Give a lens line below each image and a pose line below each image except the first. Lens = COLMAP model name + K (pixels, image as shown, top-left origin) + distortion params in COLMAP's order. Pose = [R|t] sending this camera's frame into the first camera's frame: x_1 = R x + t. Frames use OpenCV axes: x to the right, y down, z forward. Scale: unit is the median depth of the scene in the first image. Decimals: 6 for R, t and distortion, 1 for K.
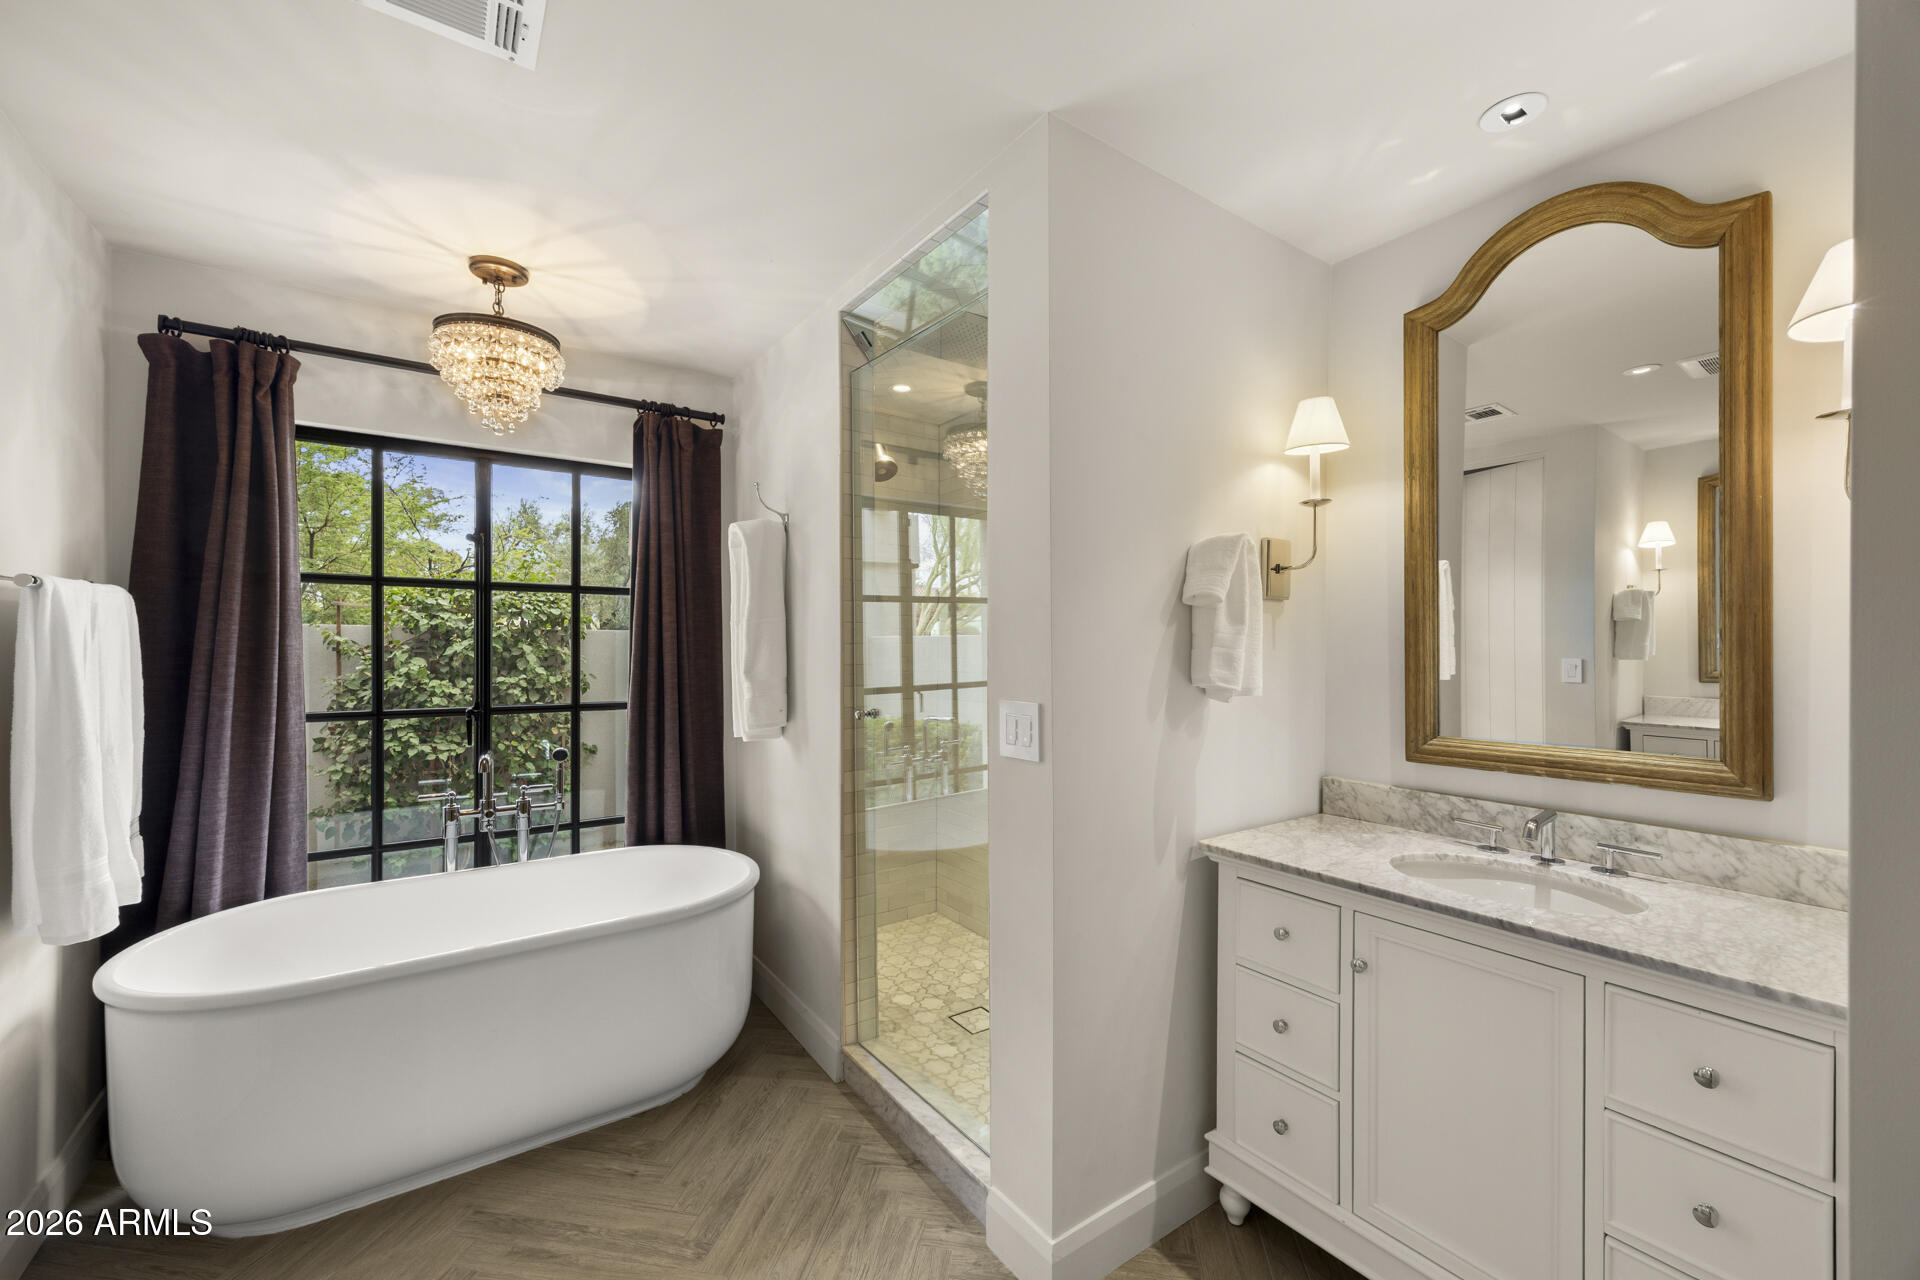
lens RADIAL K [[763.0, 0, 962.6], [0, 763.0, 656.1], [0, 0, 1]] dist [0.007352, -0.000071]
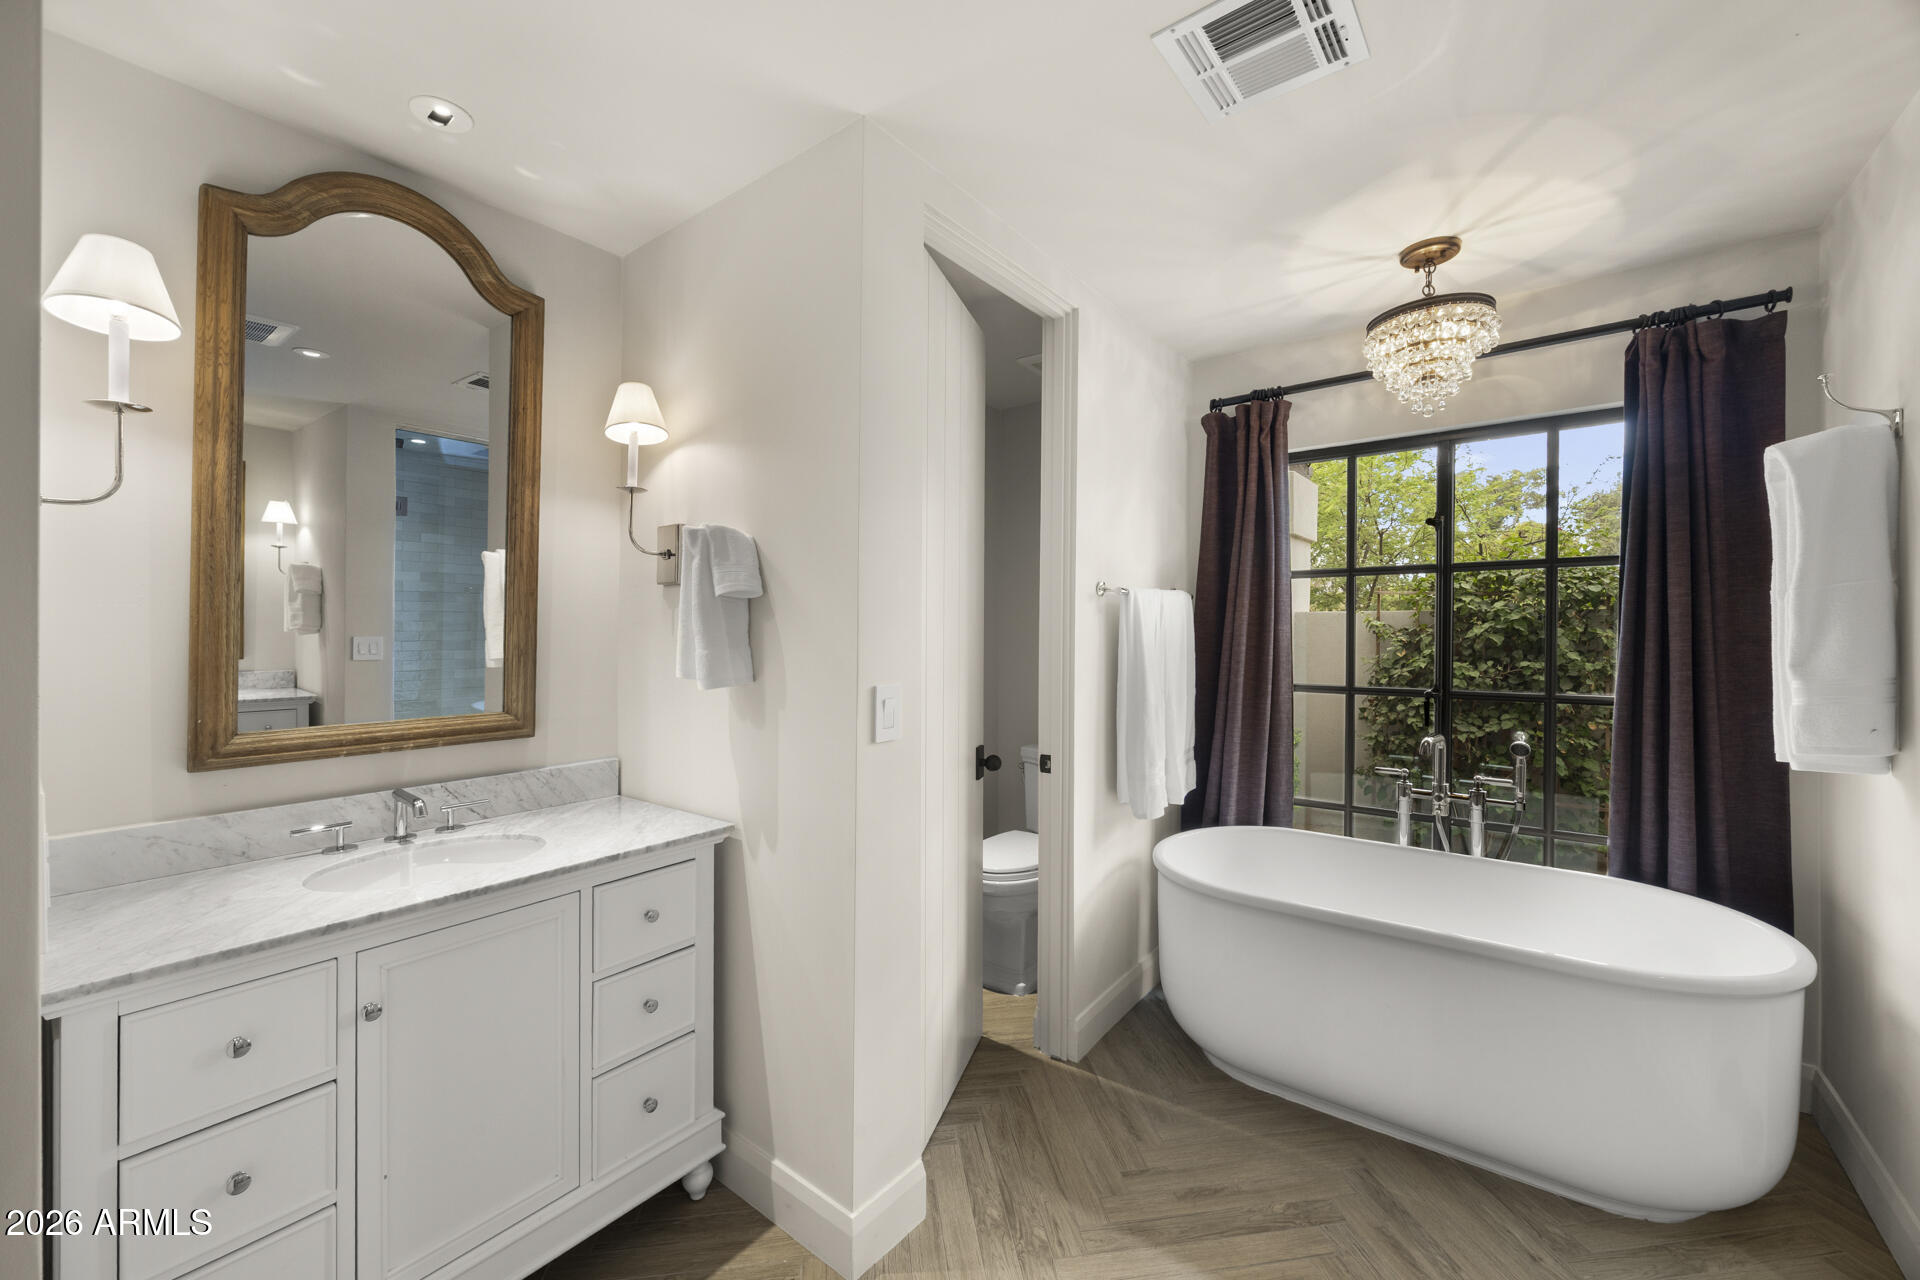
lens RADIAL K [[746.8, 0, 956.2], [0, 746.8, 634.0], [0, 0, 1]] dist [-0.001976, -0.000315]
pose [[0.294814, 0.000408, -0.955555, 0.113885], [-0.006198, 0.999980, -0.001486, -0.001454], [0.955535, 0.006360, 0.294810, 0.106511]]
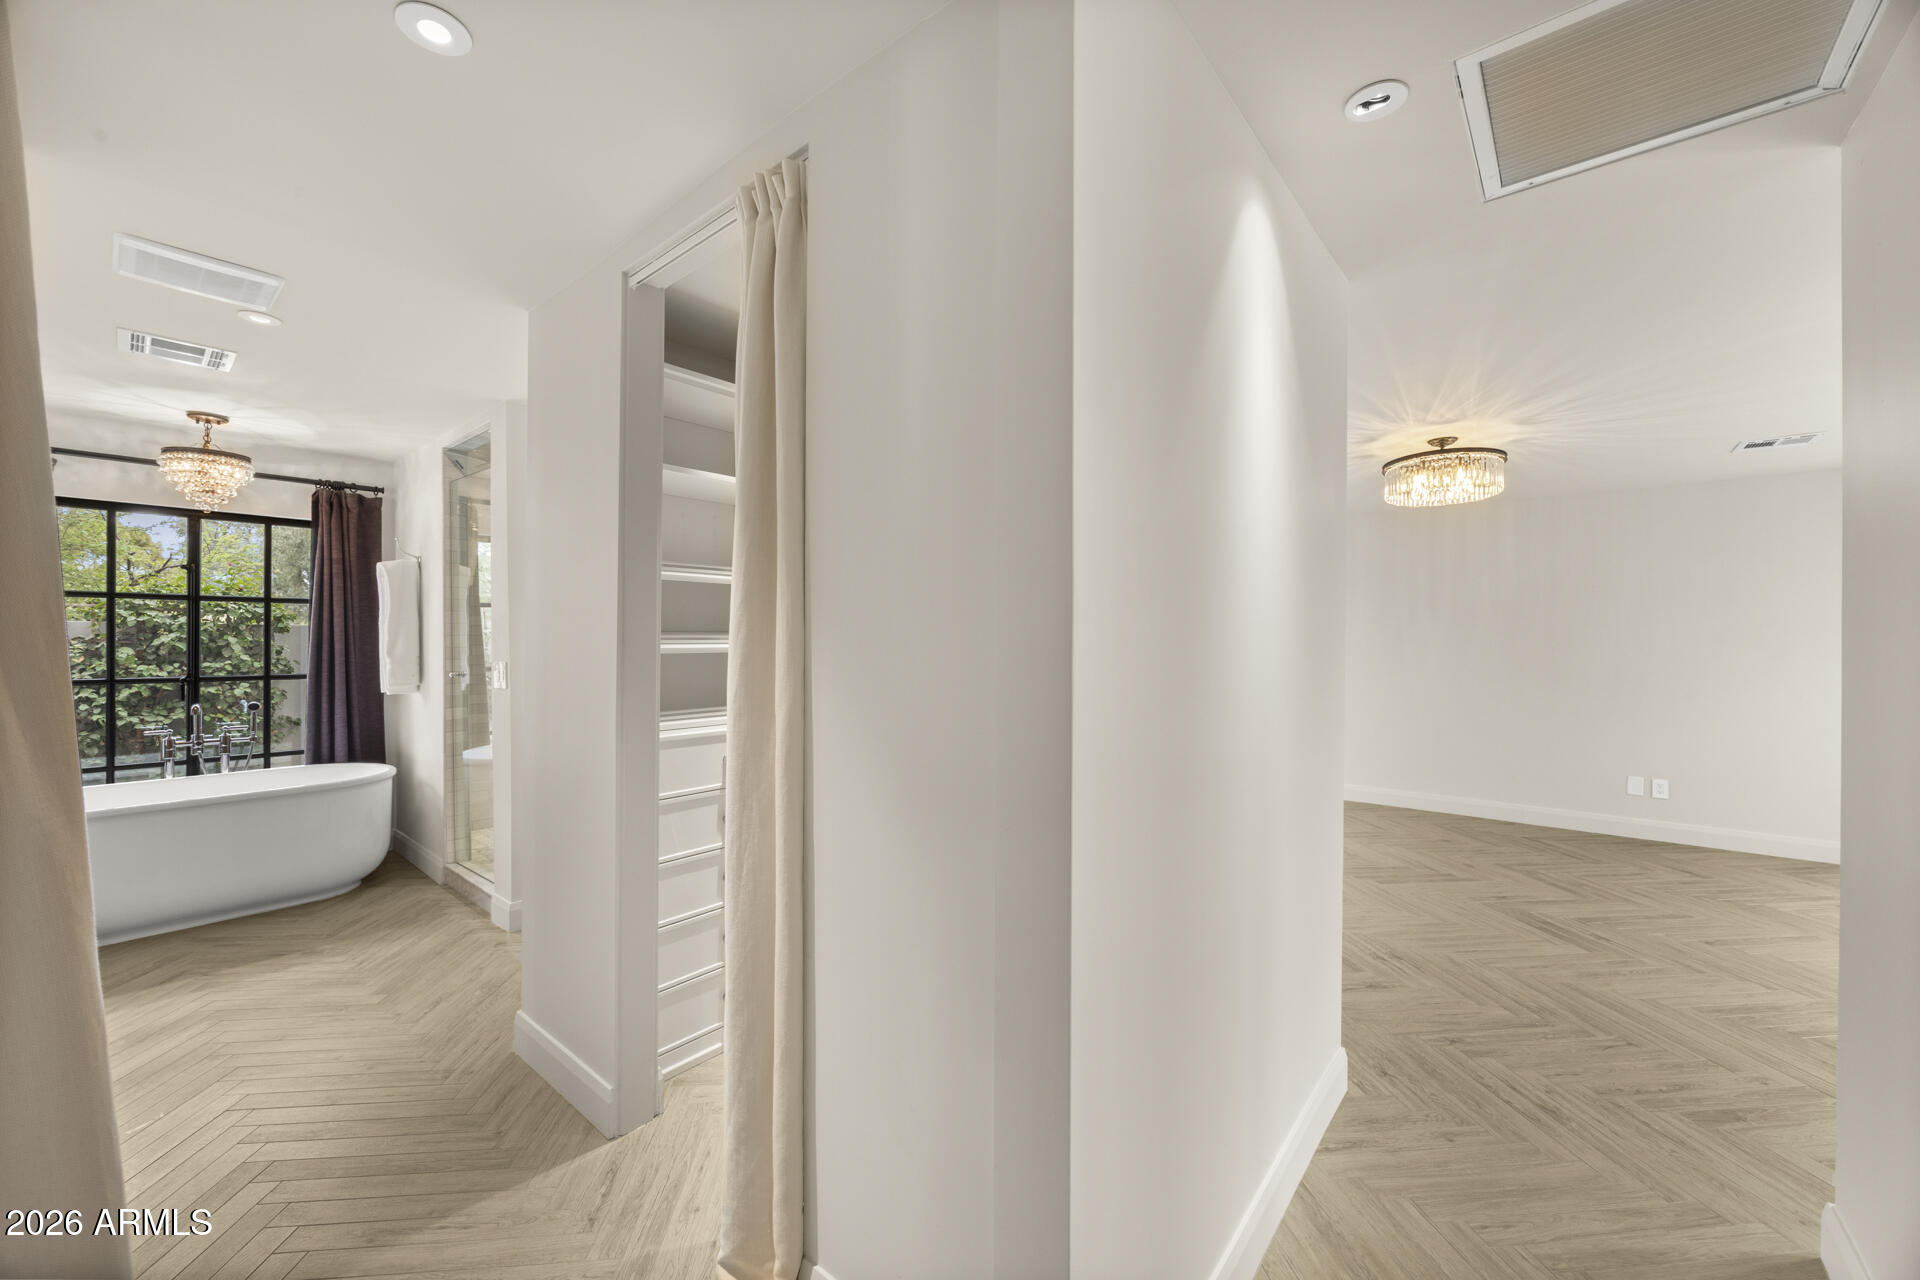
lens RADIAL K [[734.4, 0, 960.0], [0, 734.4, 640.0], [0, 0, 1]] dist [-0.000699, -0.000150]
pose [[0.967179, -0.004141, 0.254062, 0.487944], [0.006387, 0.999947, -0.008020, 0.013323], [-0.254015, 0.009380, 0.967155, -0.816137]]
